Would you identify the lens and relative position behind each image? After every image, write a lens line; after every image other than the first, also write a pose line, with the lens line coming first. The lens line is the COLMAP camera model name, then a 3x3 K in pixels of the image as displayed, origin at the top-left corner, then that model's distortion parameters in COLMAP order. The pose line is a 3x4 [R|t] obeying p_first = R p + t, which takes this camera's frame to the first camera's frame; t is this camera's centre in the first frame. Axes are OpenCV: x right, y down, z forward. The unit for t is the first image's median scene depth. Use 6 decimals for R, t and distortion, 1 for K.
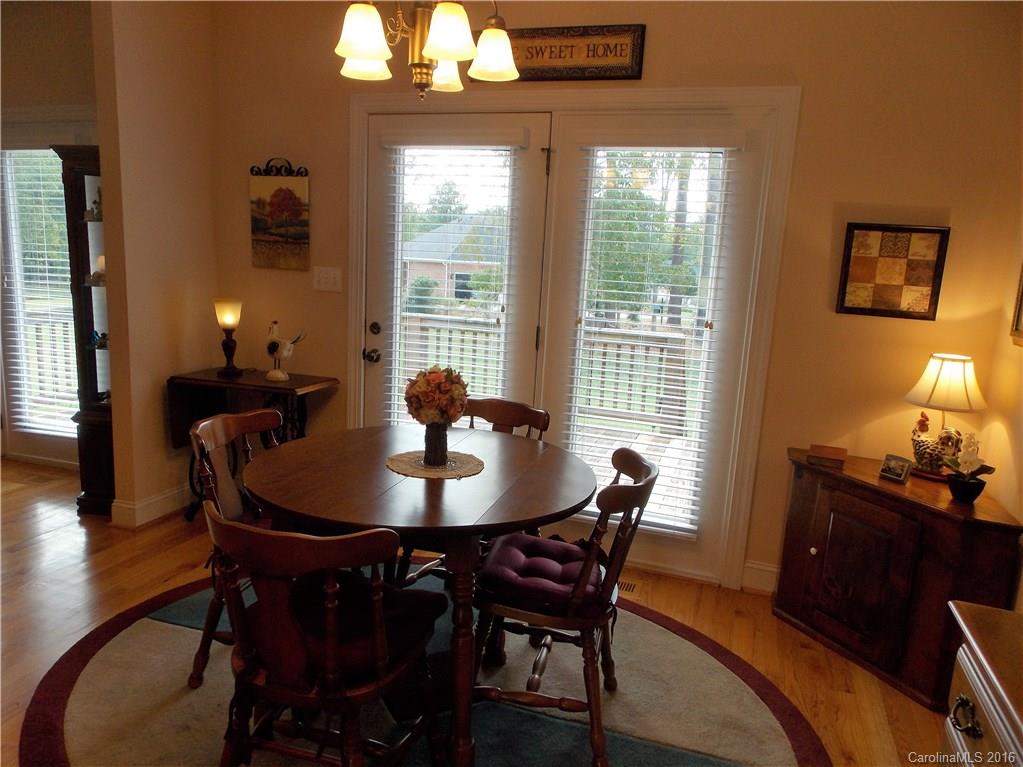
lens RADIAL K [[690.7, 0, 516.6], [0, 690.7, 378.9], [0, 0, 1]] dist [0.023838, -0.004992]
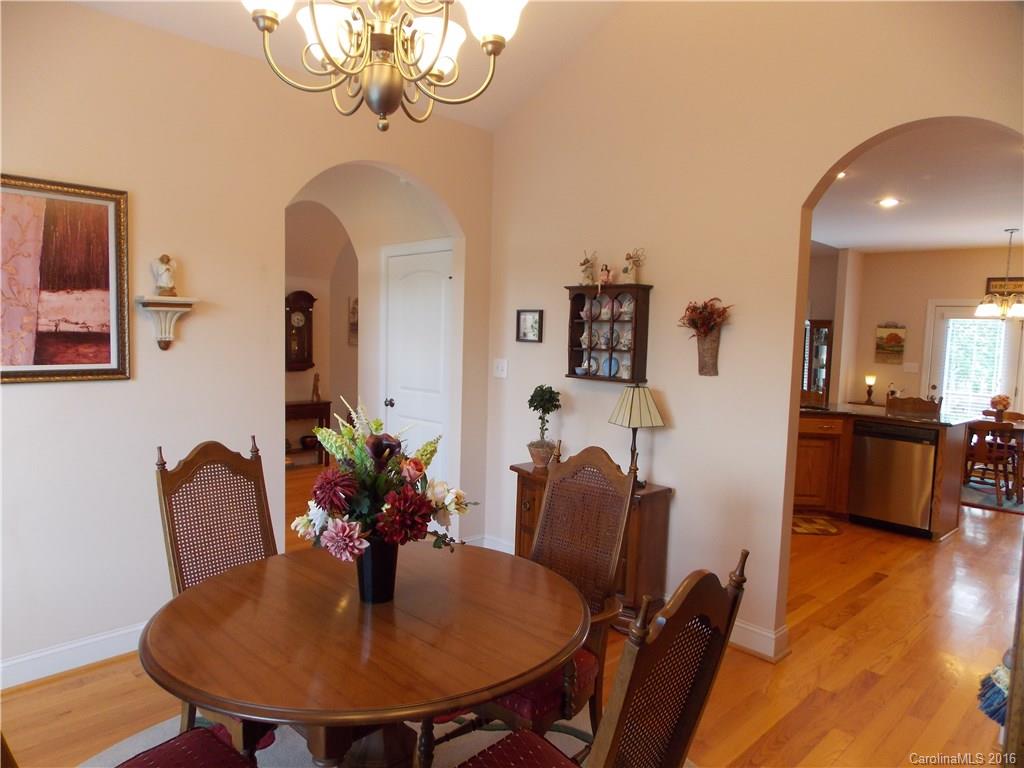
lens RADIAL K [[691.4, 0, 519.2], [0, 691.4, 375.5], [0, 0, 1]] dist [0.023838, -0.004992]
pose [[0.906132, 0.018235, -0.422602, -0.588239], [-0.071273, 0.991368, -0.110044, 0.321386], [0.416947, 0.129834, 0.899610, -2.265117]]
